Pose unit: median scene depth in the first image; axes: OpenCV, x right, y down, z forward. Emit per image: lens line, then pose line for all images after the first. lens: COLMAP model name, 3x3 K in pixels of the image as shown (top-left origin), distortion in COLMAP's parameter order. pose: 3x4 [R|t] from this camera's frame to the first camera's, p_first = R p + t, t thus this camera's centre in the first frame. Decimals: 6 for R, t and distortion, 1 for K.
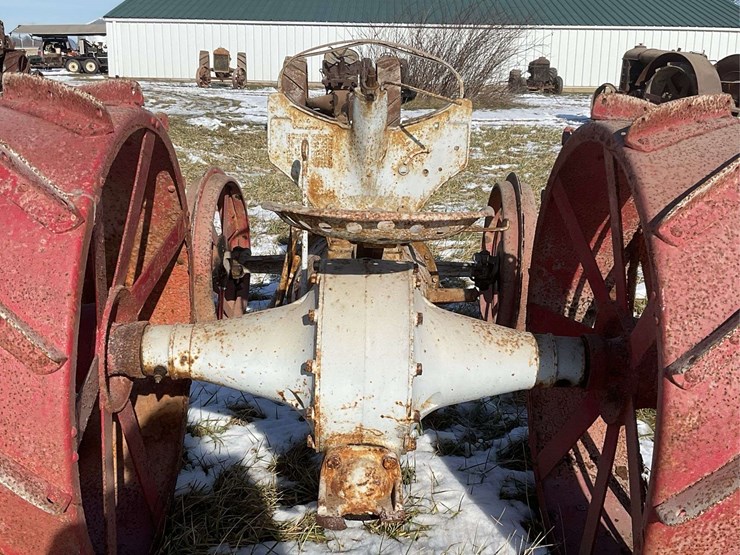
lens RADIAL K [[805.4, 0, 370.0], [0, 805.4, 277.5], [0, 0, 1]] dist [0.113698, -0.197957]
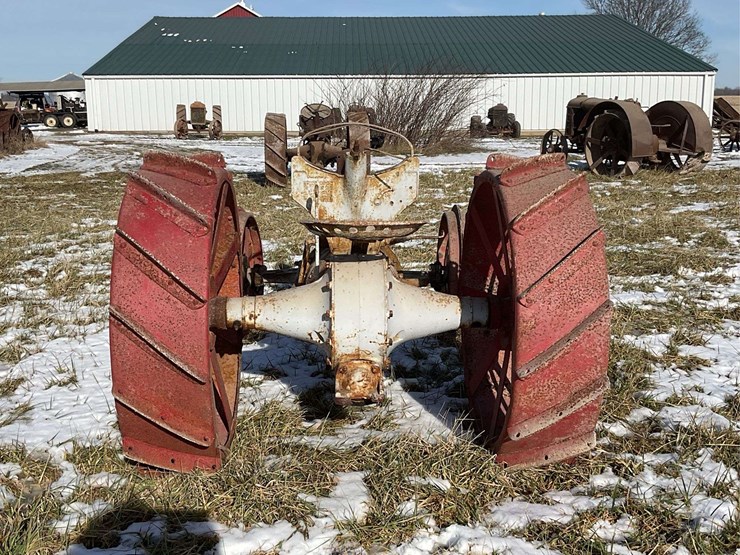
lens RADIAL K [[736.2, 0, 370.0], [0, 736.2, 277.5], [0, 0, 1]] dist [0.084063, -0.150485]
pose [[0.999029, -0.029518, 0.032719, -0.030775], [0.030879, 0.998645, -0.041898, 0.091429], [-0.031438, 0.042867, 0.998586, -0.534180]]
